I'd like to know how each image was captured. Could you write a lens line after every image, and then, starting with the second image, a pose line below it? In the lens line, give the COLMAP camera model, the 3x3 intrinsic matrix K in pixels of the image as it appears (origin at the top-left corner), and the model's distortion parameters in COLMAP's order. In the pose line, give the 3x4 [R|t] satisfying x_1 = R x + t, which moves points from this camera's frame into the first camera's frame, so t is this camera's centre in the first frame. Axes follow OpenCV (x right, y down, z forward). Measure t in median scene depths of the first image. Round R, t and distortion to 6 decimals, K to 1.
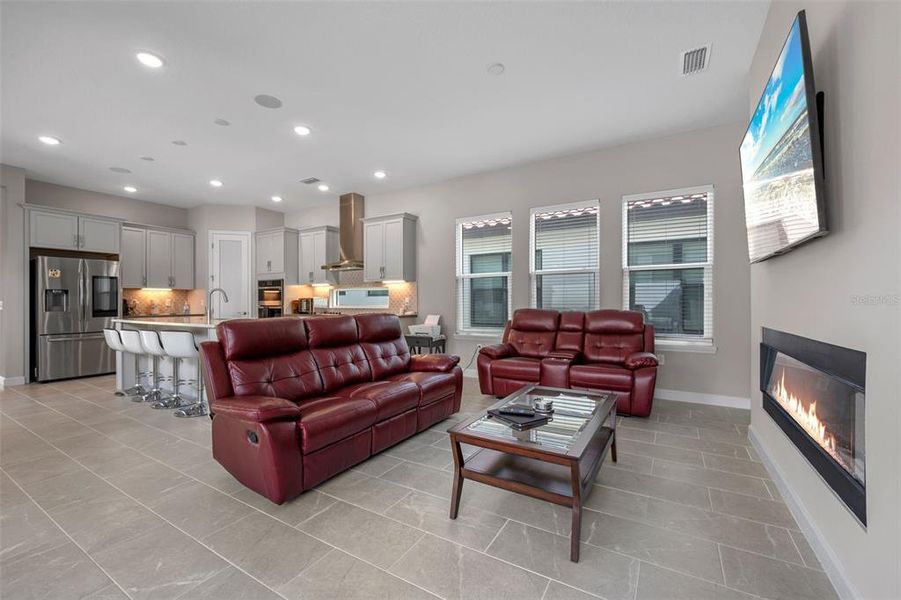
lens RADIAL K [[373.3, 0, 453.5], [0, 373.3, 305.0], [0, 0, 1]] dist [0.001616, -0.001326]
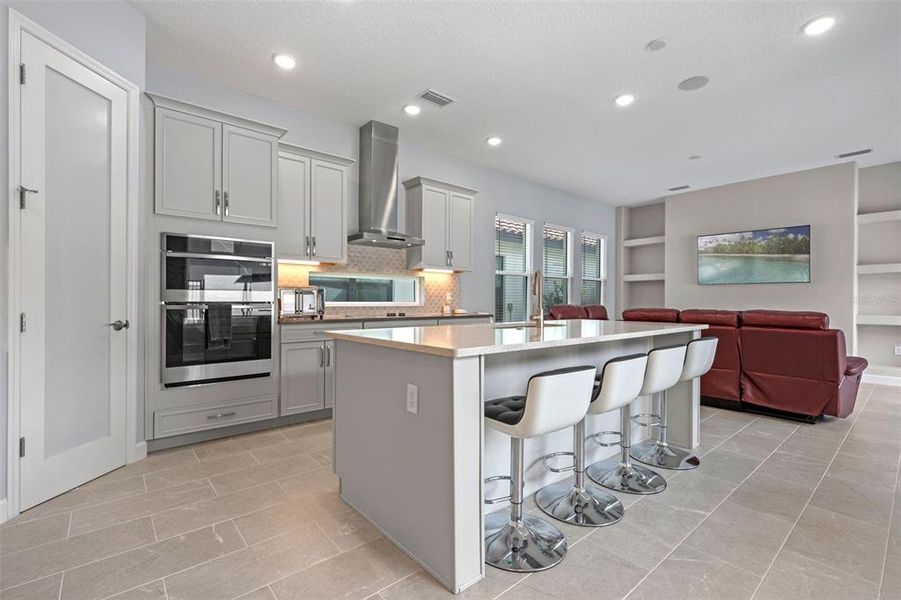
lens RADIAL K [[409.9, 0, 450.4], [0, 409.9, 300.3], [0, 0, 1]] dist [0.004188, -0.000102]
pose [[0.313197, 0.005255, 0.949674, -1.036878], [0.002309, 0.999978, -0.006295, 0.003246], [-0.949685, 0.004164, 0.313178, 0.782407]]
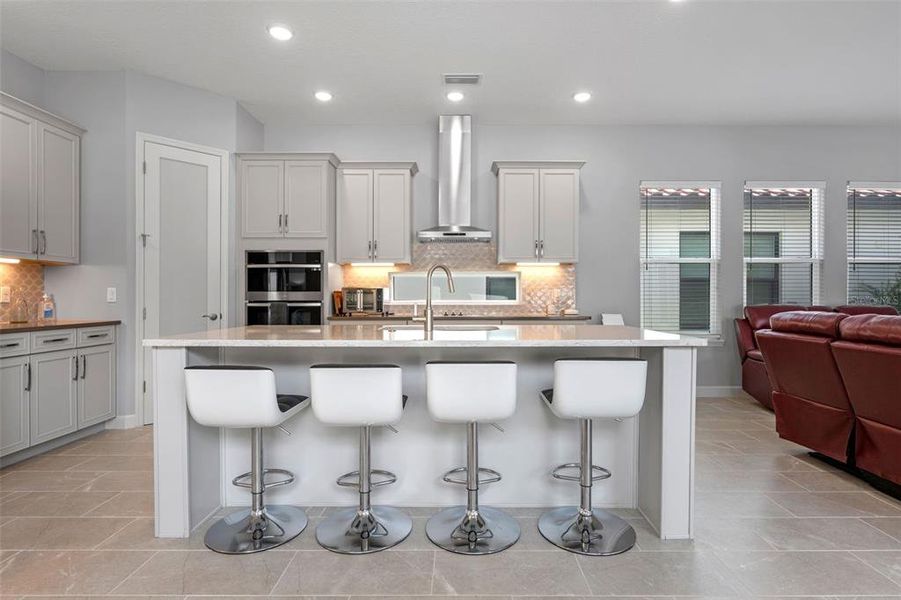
lens RADIAL K [[468.3, 0, 458.3], [0, 468.3, 291.9], [0, 0, 1]] dist [-0.000913, -0.000331]
pose [[0.855228, 0.008768, 0.518178, -0.769902], [0.001488, 0.999811, -0.019374, 0.001914], [-0.518250, 0.017340, 0.855053, 0.410873]]
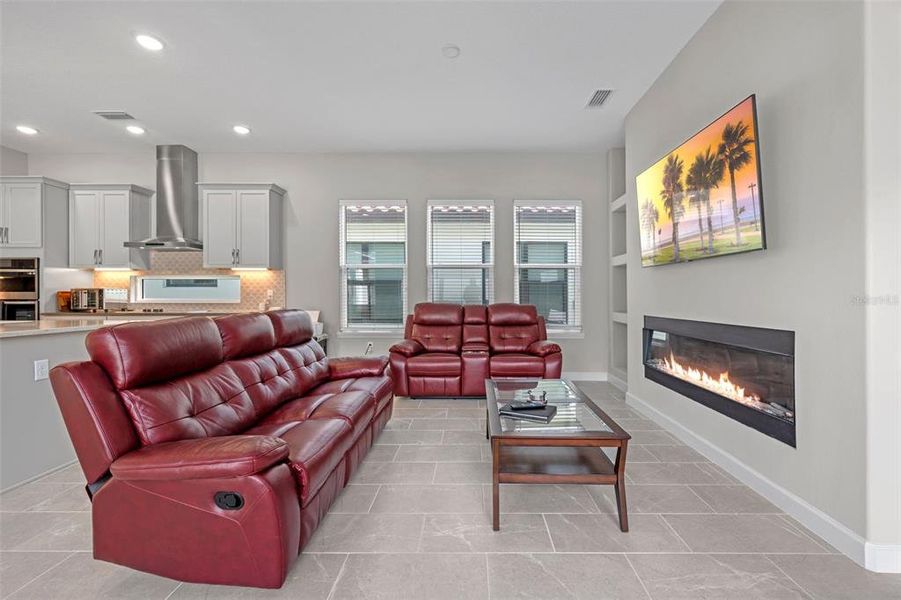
lens RADIAL K [[386.0, 0, 471.2], [0, 386.0, 296.4], [0, 0, 1]] dist [-0.003388, 0.000358]
pose [[0.859175, 0.003183, 0.511671, -0.192839], [-0.000016, 0.999981, -0.006195, -0.000006], [-0.511681, 0.005314, 0.859159, 0.074336]]
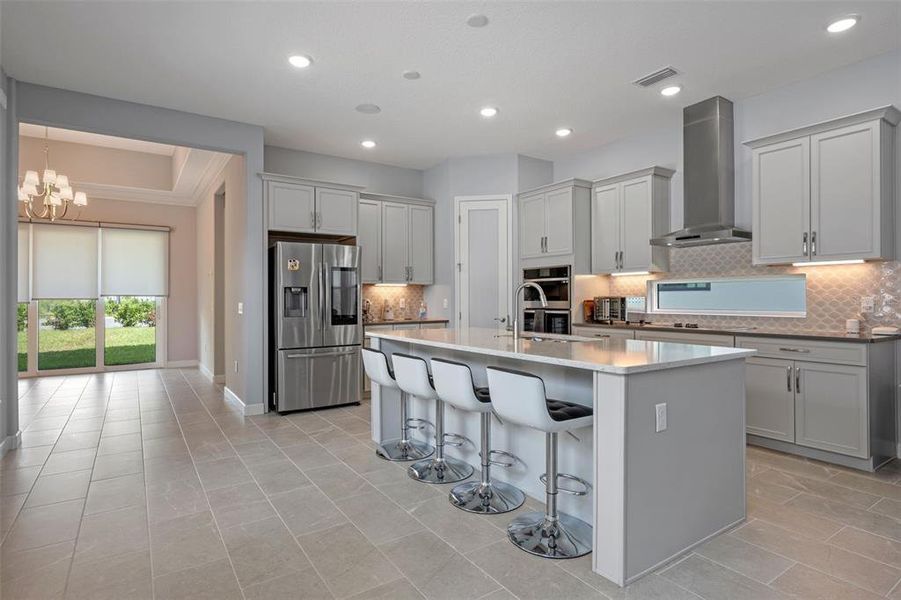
lens RADIAL K [[468.3, 0, 449.8], [0, 468.3, 304.5], [0, 0, 1]] dist [-0.000913, -0.000331]
pose [[0.908288, 0.004518, -0.418320, -0.383934], [-0.001193, 0.999966, 0.008208, -0.014574], [0.418343, -0.006956, 0.908263, 0.278546]]
